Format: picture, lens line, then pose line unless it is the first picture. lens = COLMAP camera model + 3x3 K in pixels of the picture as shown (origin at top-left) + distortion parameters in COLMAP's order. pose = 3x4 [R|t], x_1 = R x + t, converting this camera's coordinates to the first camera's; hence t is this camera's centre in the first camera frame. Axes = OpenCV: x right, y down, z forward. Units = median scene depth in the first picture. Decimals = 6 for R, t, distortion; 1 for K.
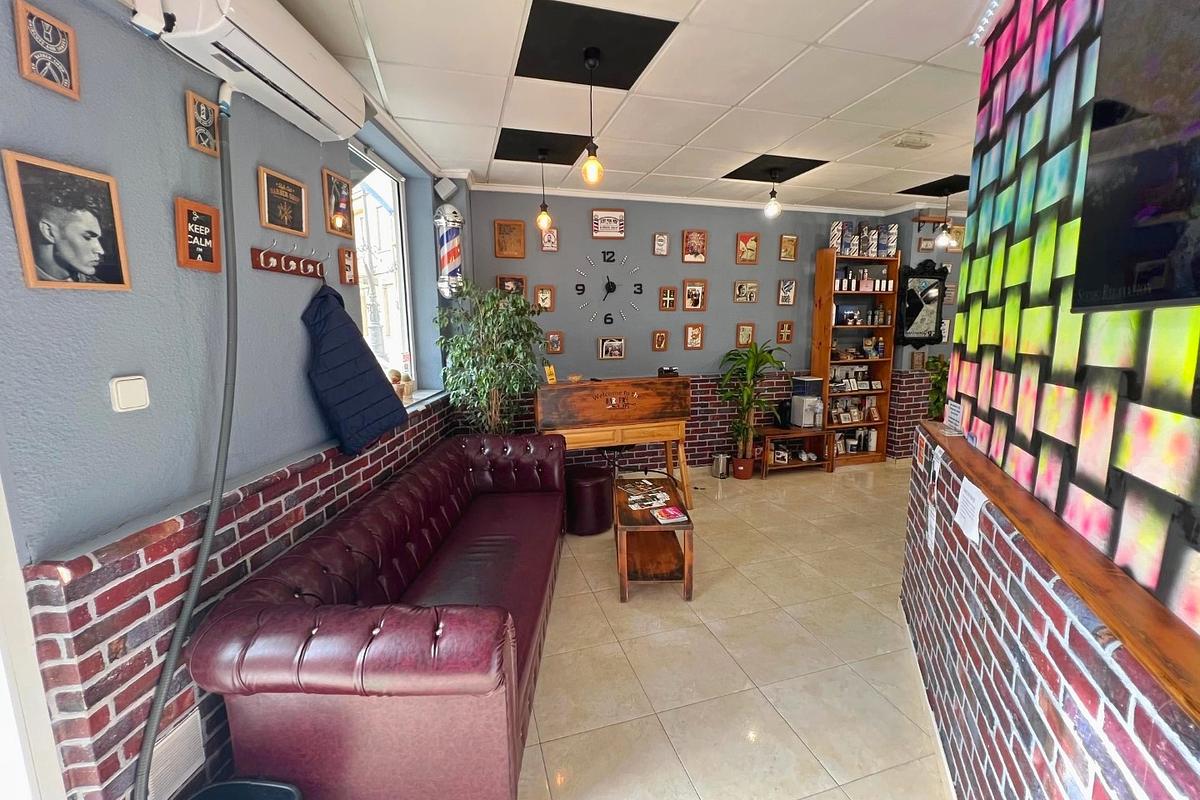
lens RADIAL K [[485.5, 0, 600.0], [0, 485.5, 400.0], [0, 0, 1]] dist [-0.001445, 0.000218]
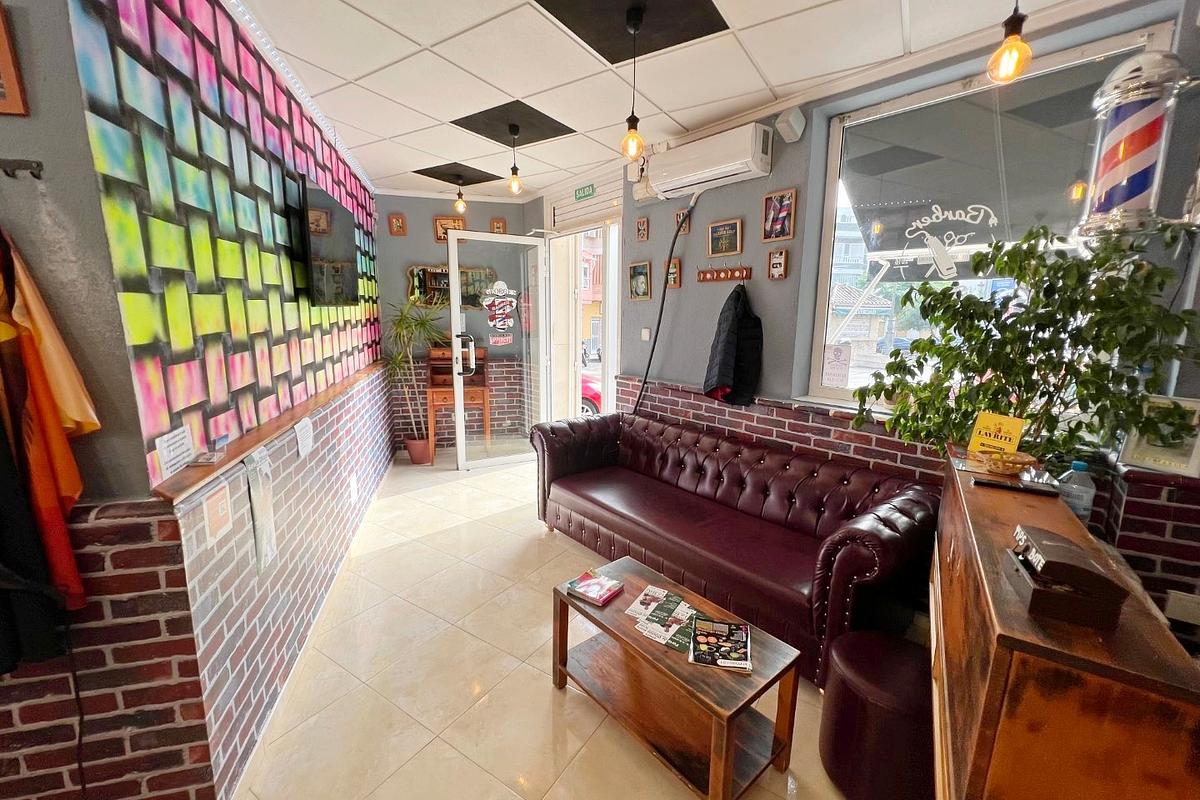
lens RADIAL K [[485.5, 0, 600.0], [0, 485.5, 400.0], [0, 0, 1]] dist [-0.001445, 0.000218]
pose [[-0.764367, 0.116675, -0.634137, 0.405698], [-0.100120, 0.950086, 0.295488, -0.166871], [0.636960, 0.289351, -0.714533, 1.058021]]
